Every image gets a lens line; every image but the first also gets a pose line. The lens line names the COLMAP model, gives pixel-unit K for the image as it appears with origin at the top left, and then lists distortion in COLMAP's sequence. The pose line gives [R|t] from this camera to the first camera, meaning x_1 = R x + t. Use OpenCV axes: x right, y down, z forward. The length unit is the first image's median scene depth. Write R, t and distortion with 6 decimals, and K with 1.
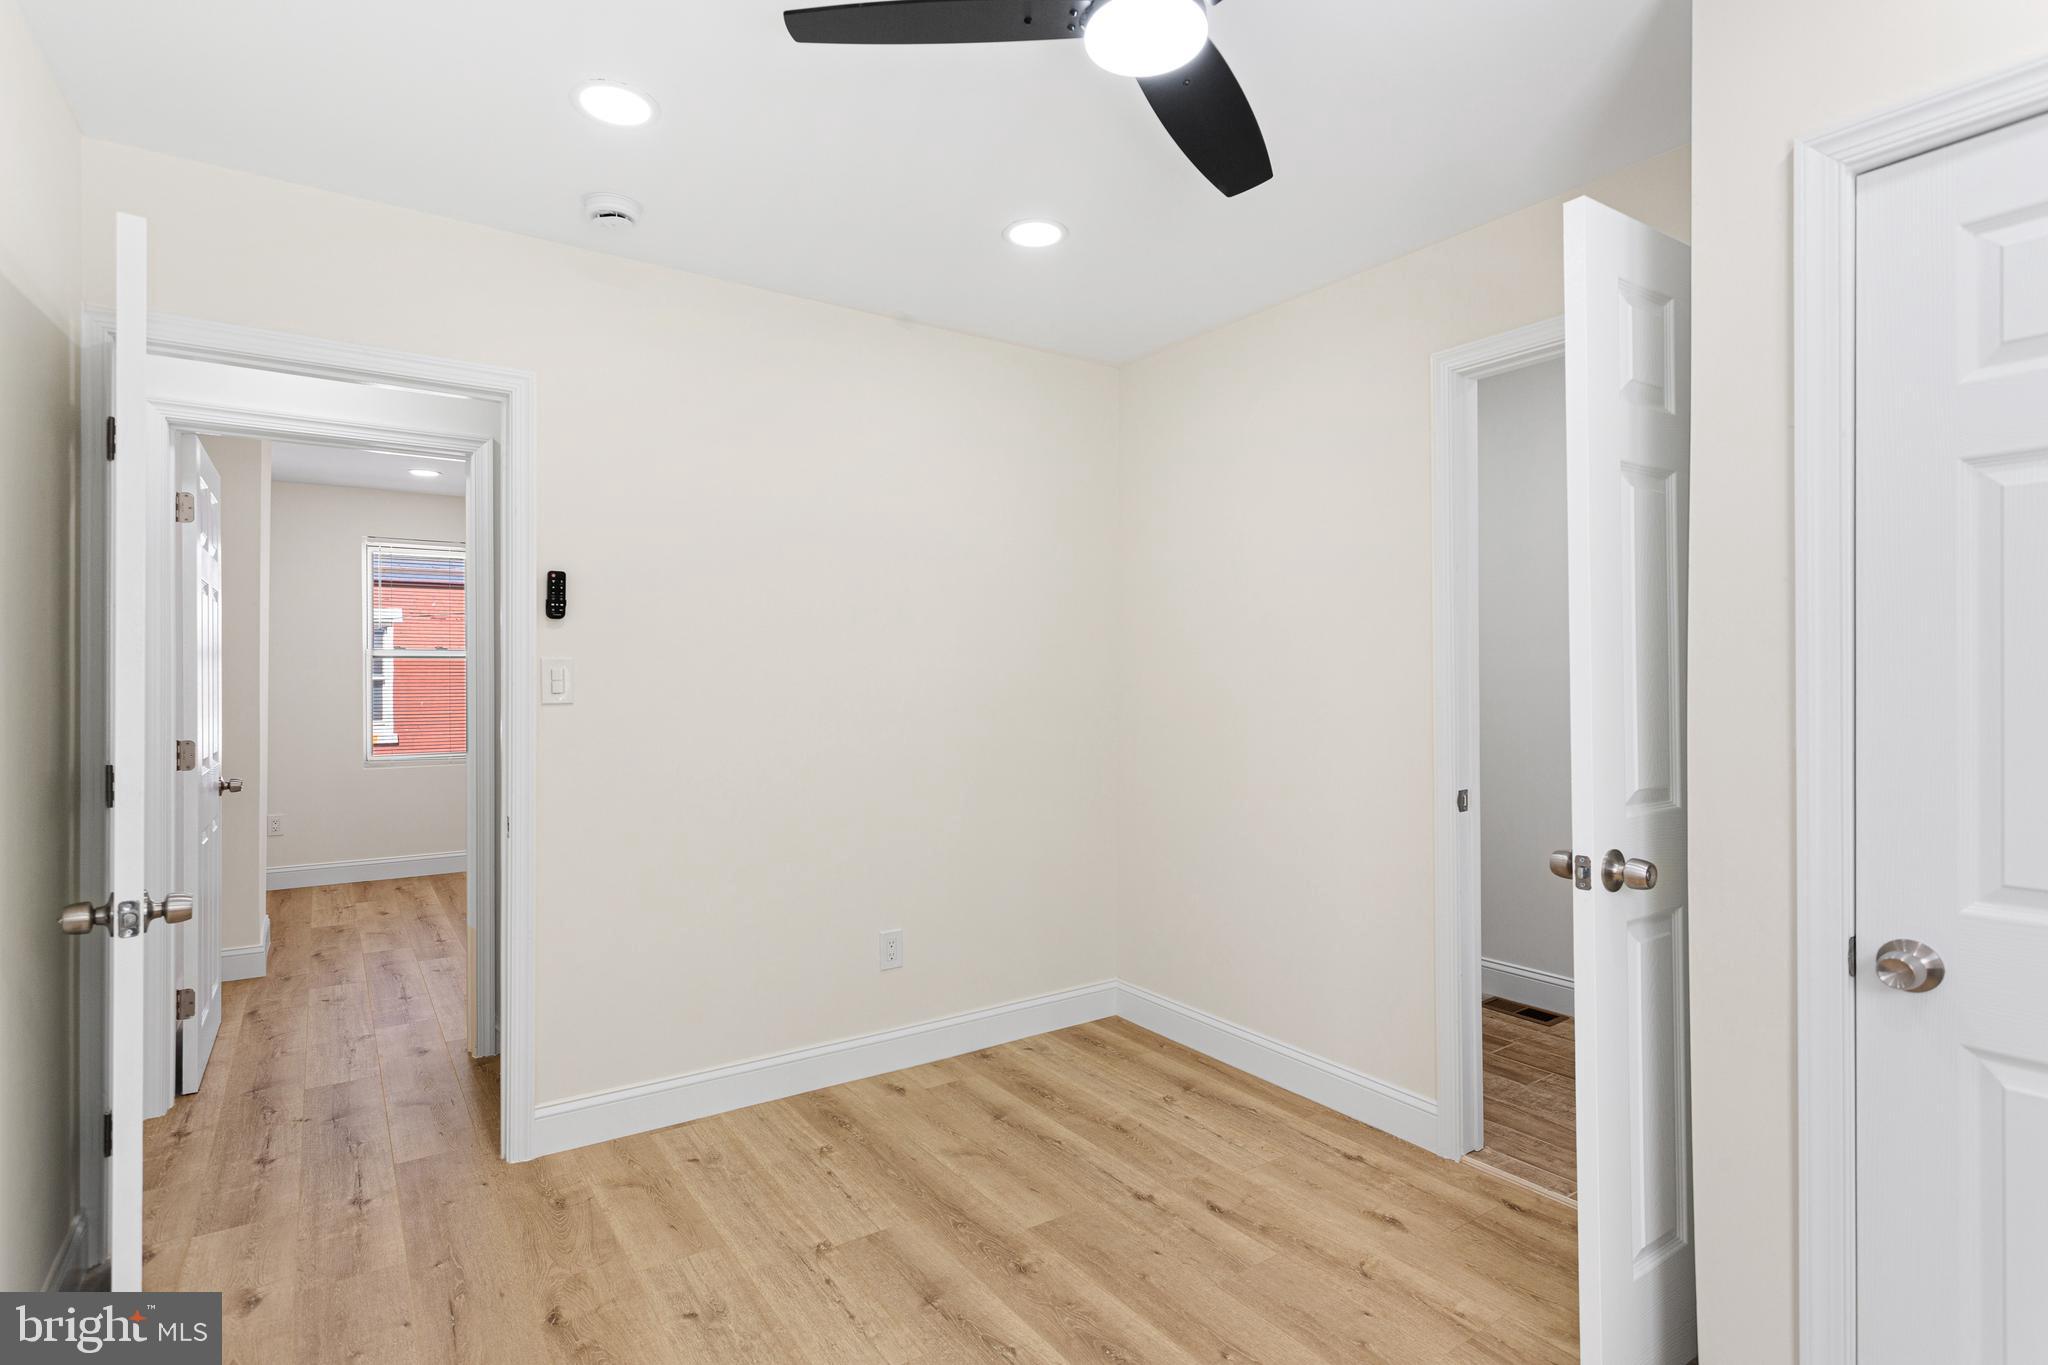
lens RADIAL K [[1010.3, 0, 1019.5], [0, 1010.3, 677.4], [0, 0, 1]] dist [-0.015689, 0.001347]
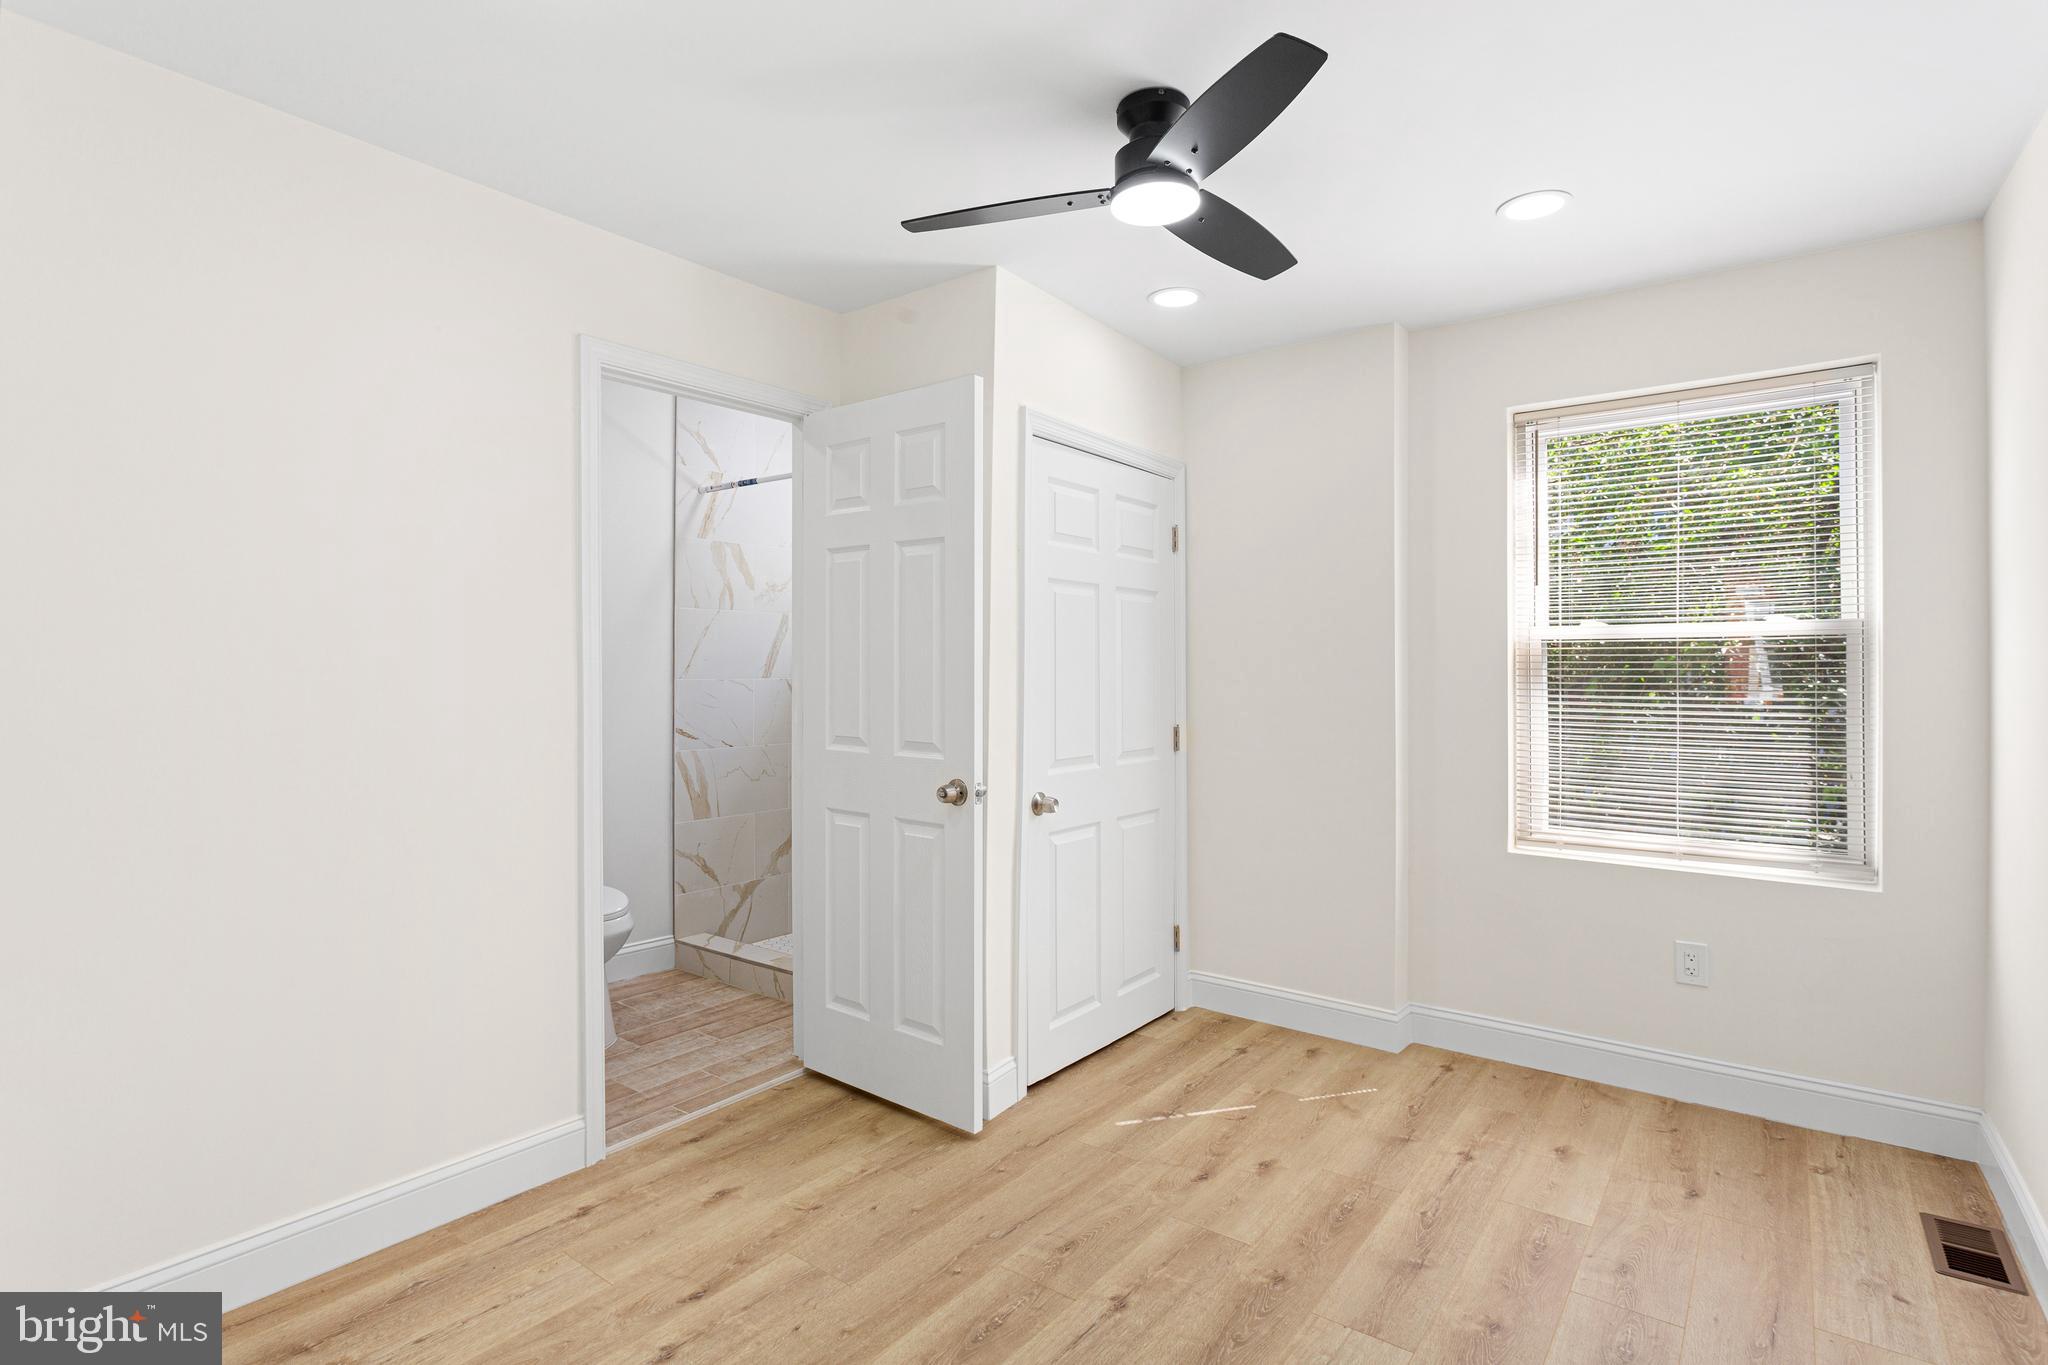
lens RADIAL K [[1010.3, 0, 1012.3], [0, 1010.3, 671.0], [0, 0, 1]] dist [-0.015689, 0.001347]
pose [[-0.306883, -0.003640, 0.951740, -0.698456], [-0.000335, 0.999993, 0.003716, -0.007446], [-0.951747, 0.000821, -0.306882, 1.004959]]
